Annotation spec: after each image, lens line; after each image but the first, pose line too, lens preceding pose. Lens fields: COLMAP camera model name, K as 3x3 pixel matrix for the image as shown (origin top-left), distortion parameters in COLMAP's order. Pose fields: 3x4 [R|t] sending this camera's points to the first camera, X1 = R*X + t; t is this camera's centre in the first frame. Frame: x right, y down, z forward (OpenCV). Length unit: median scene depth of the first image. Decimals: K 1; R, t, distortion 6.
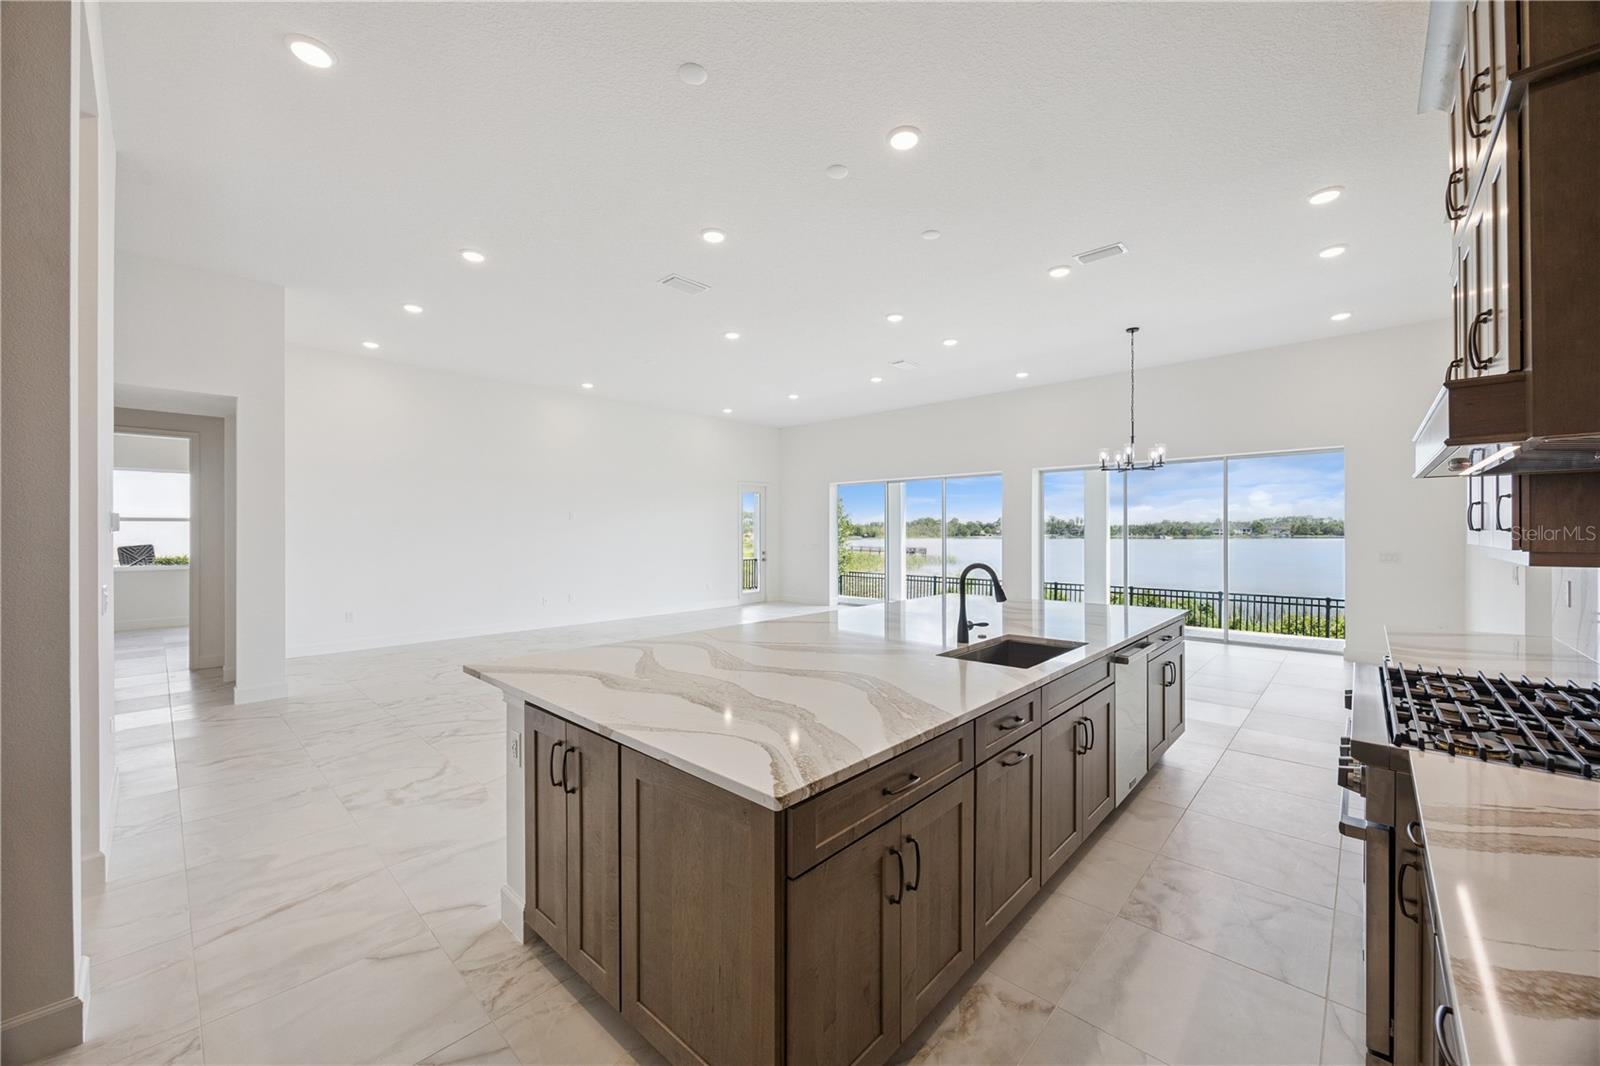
lens RADIAL K [[616.4, 0, 809.2], [0, 616.4, 536.1], [0, 0, 1]] dist [0.005751, -0.001548]
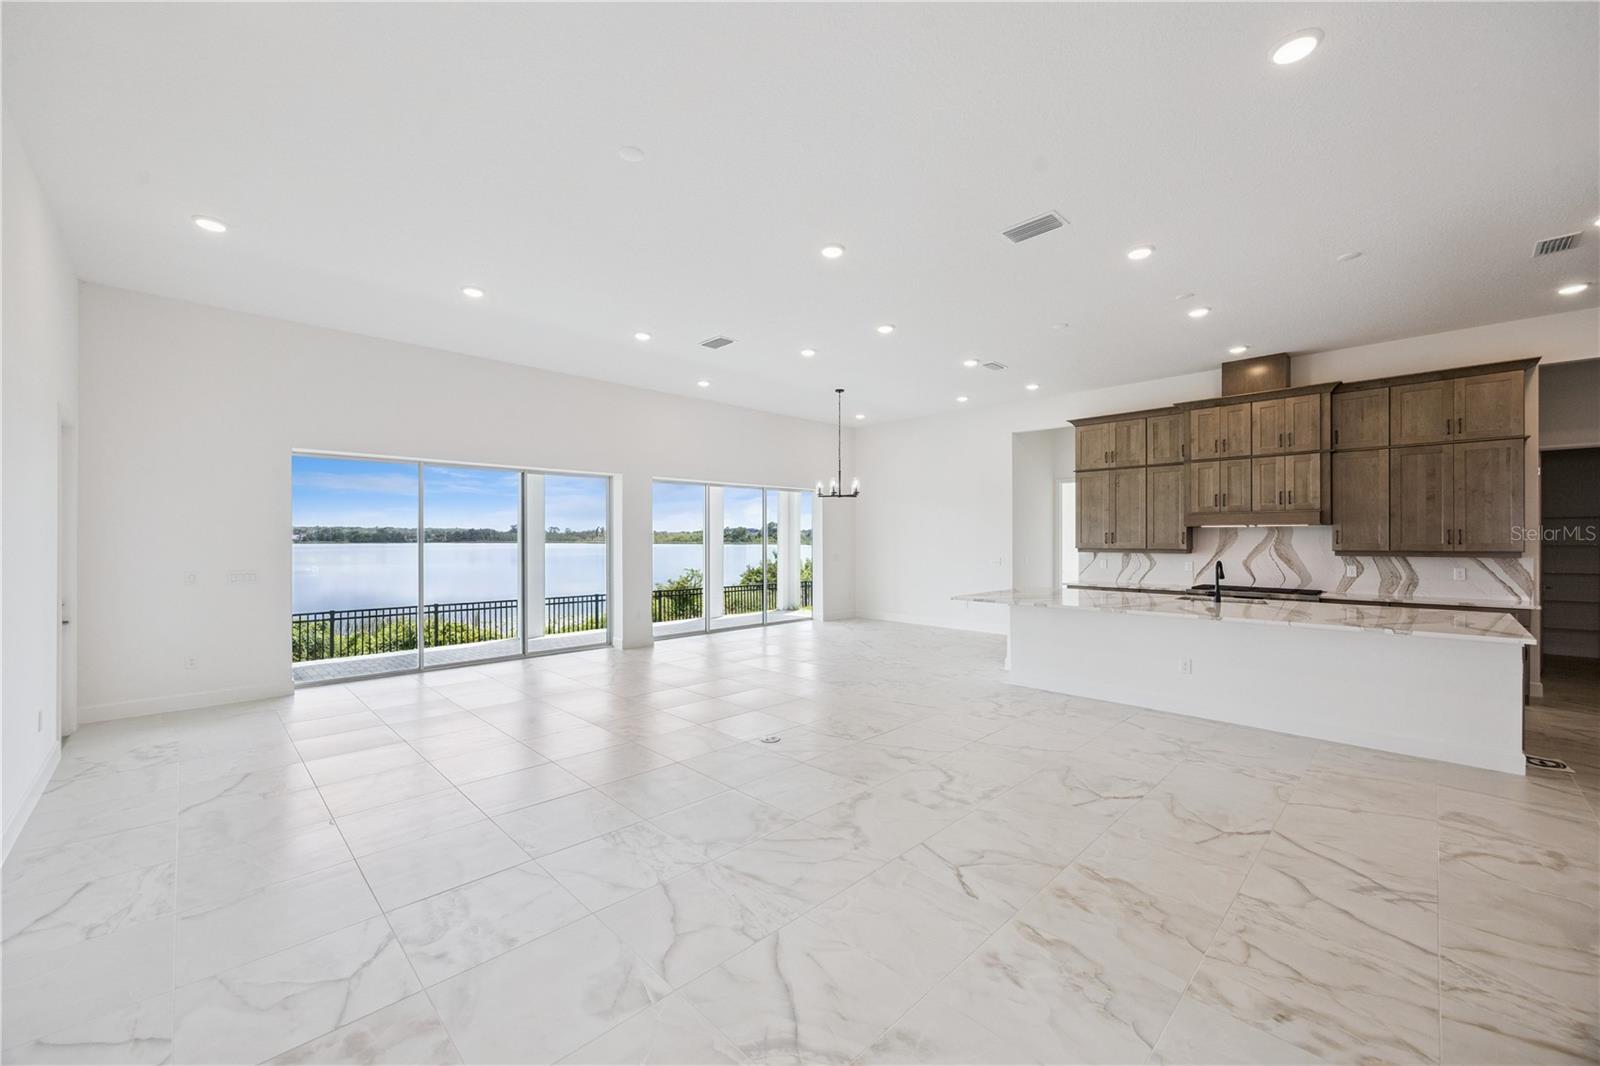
lens RADIAL K [[616.4, 0, 809.2], [0, 616.4, 536.1], [0, 0, 1]] dist [0.005751, -0.001548]
pose [[0.038274, 0.005333, 0.999253, -1.241154], [0.007302, 0.999958, -0.005617, -0.023454], [-0.999241, 0.007511, 0.038234, 1.578432]]
